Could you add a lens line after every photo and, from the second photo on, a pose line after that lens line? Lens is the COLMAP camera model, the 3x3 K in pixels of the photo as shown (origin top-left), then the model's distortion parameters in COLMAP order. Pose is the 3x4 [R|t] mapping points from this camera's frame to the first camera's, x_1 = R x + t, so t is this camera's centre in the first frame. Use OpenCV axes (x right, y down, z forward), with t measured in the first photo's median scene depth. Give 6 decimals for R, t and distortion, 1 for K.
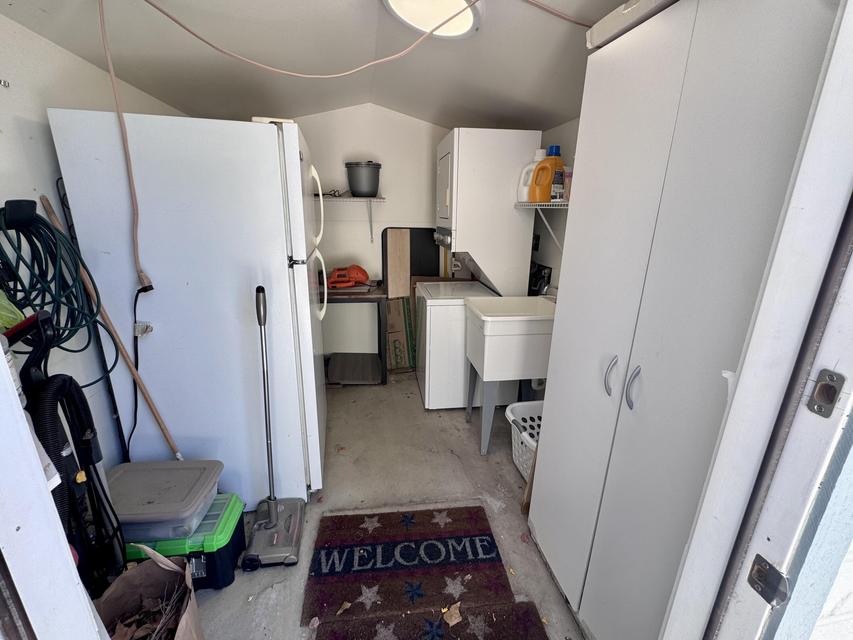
lens RADIAL K [[374.8, 0, 425.0], [0, 374.8, 318.5], [0, 0, 1]] dist [-0.011205, 0.000229]
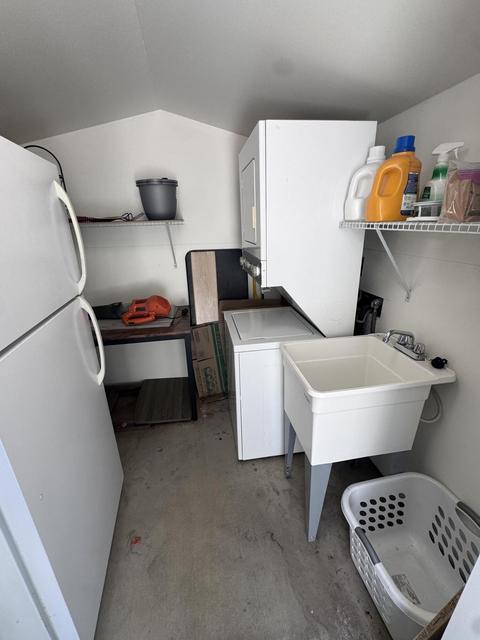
lens RADIAL K [[281.2, 0, 240.1], [0, 281.2, 320.6], [0, 0, 1]] dist [-0.011205, 0.000229]
pose [[0.998972, -0.045125, -0.004367, 0.022143], [0.045302, 0.997307, 0.057669, -0.126963], [0.001753, -0.057807, 0.998326, 0.352988]]
